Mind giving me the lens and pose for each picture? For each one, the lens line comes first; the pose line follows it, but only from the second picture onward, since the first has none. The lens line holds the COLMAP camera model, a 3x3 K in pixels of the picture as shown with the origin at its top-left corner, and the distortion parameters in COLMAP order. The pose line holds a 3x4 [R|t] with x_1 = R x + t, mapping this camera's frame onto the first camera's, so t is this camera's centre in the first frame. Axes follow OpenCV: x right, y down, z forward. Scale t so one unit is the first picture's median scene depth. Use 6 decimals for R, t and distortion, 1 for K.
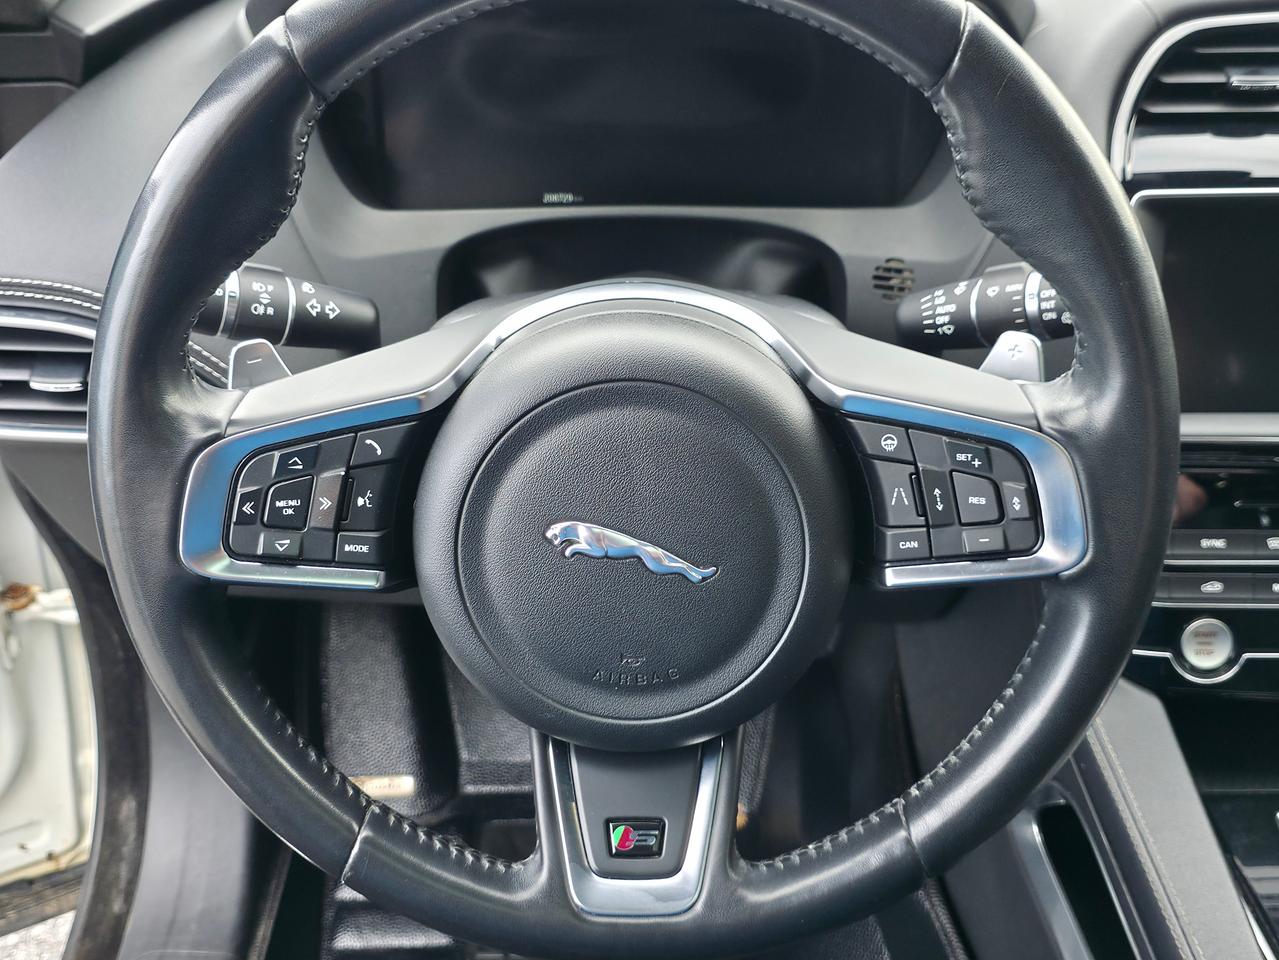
lens RADIAL K [[1307.6, 0, 636.8], [0, 1307.6, 470.1], [0, 0, 1]] dist [0.072783, 0.000000]
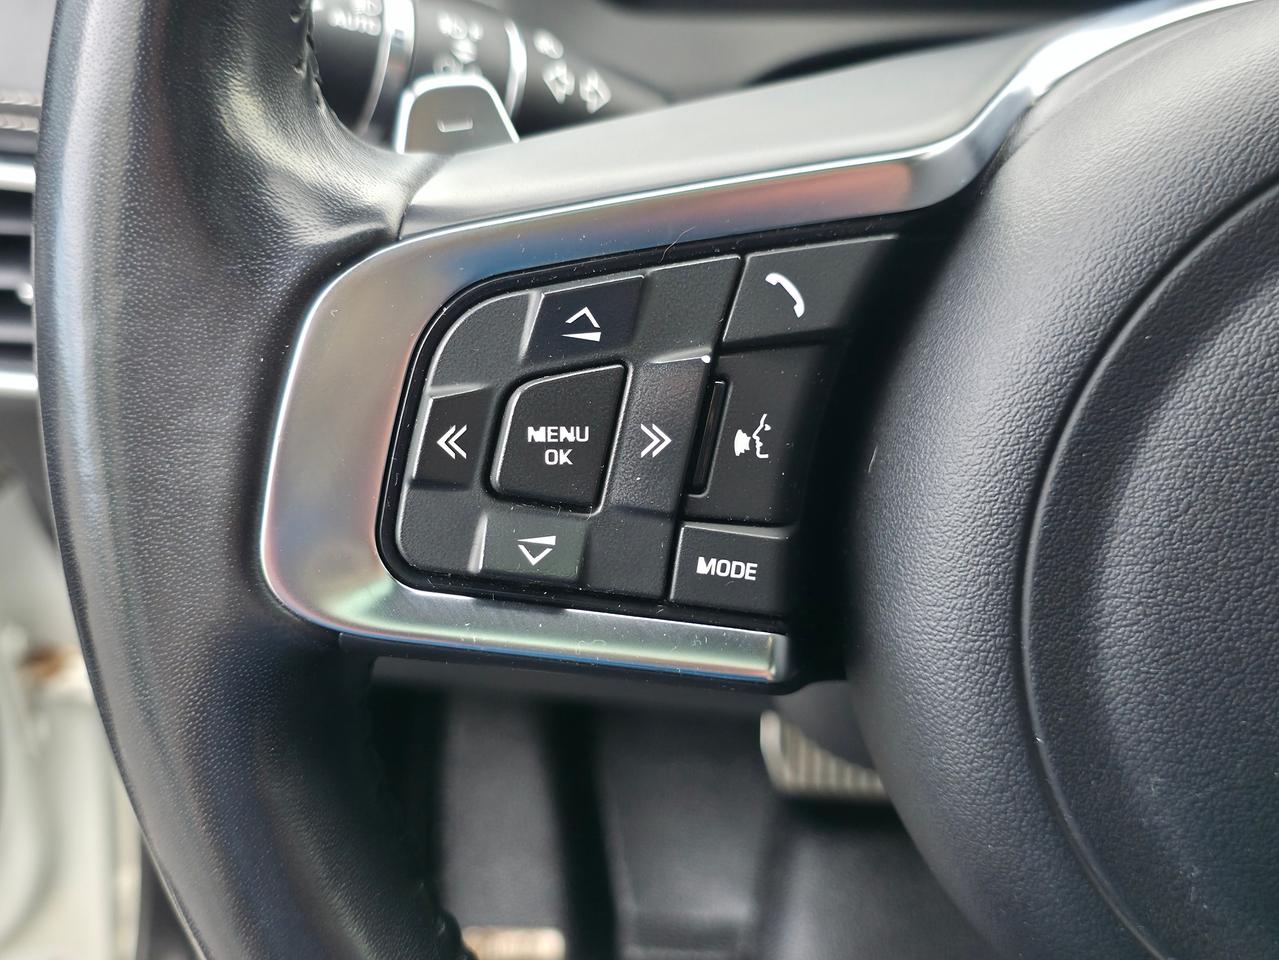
lens RADIAL K [[1307.6, 0, 640.3], [0, 1307.6, 489.9], [0, 0, 1]] dist [0.072783, 0.000000]
pose [[0.997594, 0.033963, -0.060434, -0.218532], [-0.037173, 0.997912, -0.052811, 0.058323], [0.058515, 0.054931, 0.996774, 0.636610]]
